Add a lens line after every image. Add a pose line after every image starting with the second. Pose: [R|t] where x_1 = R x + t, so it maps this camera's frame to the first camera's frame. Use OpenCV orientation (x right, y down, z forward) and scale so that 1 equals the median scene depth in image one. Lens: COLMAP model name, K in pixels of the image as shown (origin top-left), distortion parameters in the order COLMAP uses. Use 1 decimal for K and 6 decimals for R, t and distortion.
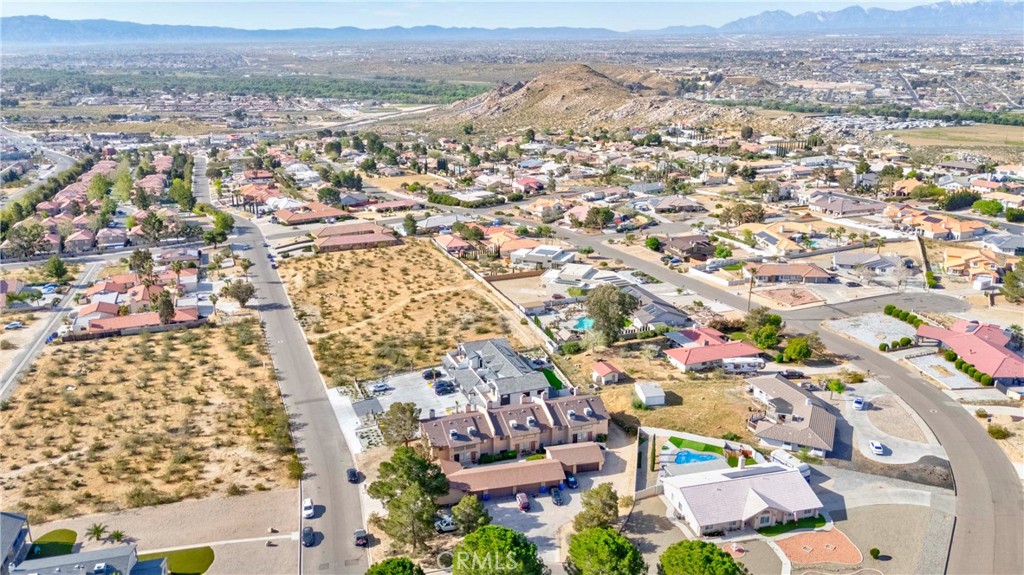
lens RADIAL K [[762.4, 0, 512.0], [0, 762.4, 287.5], [0, 0, 1]] dist [0.080038, -0.090923]
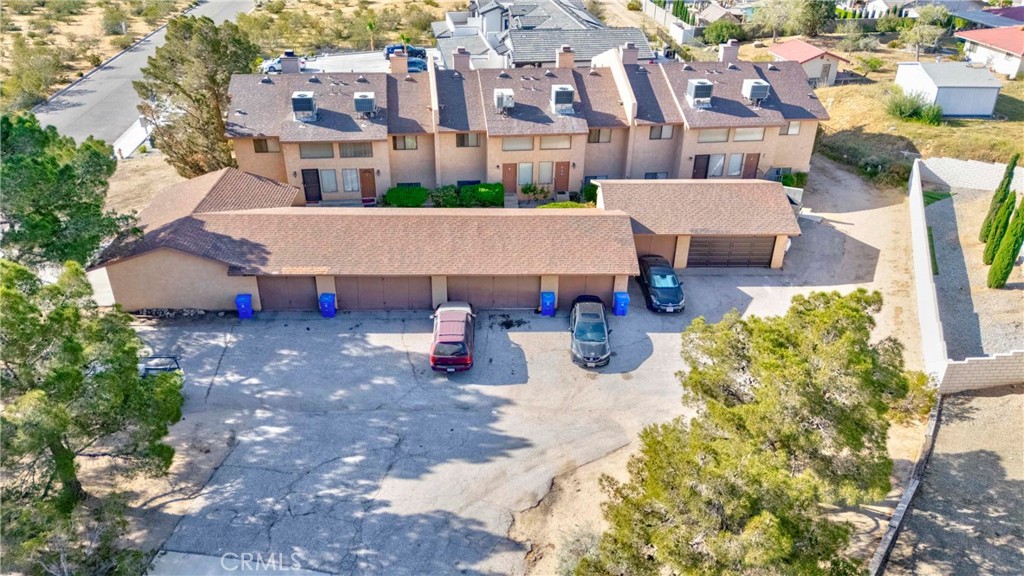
lens RADIAL K [[762.4, 0, 512.0], [0, 762.4, 288.0], [0, 0, 1]] dist [0.080038, -0.090923]
pose [[0.978760, 0.116860, -0.168441, 0.067760], [-0.079232, 0.973410, 0.214933, 0.189995], [0.189079, -0.197022, 0.961993, 0.698351]]
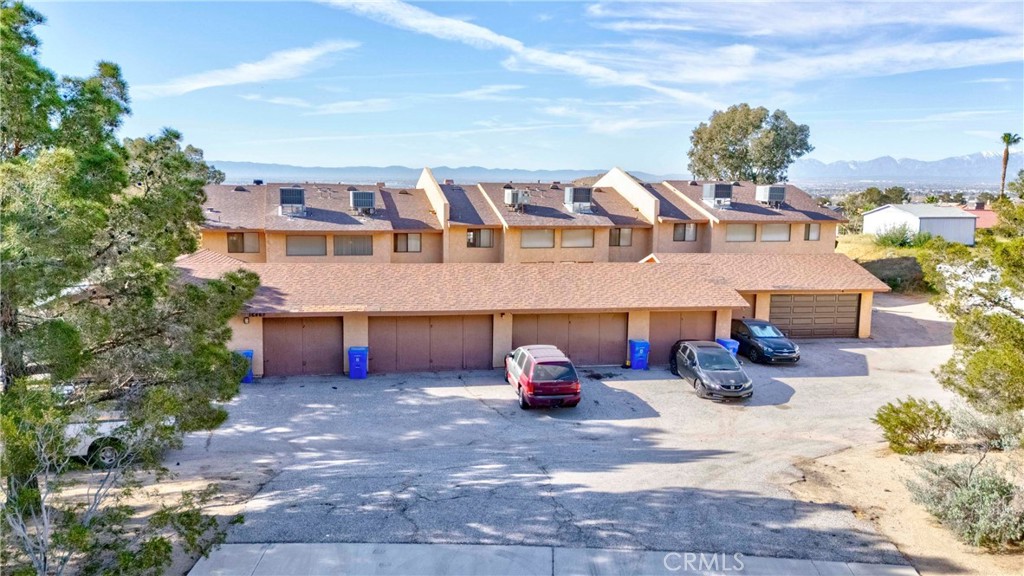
lens RADIAL K [[762.4, 0, 512.0], [0, 762.4, 288.0], [0, 0, 1]] dist [0.080038, -0.090923]
pose [[0.998399, 0.032505, -0.046291, 0.013863], [-0.039779, 0.985310, -0.166077, 0.264616], [0.040212, 0.167653, 0.985026, 0.740142]]
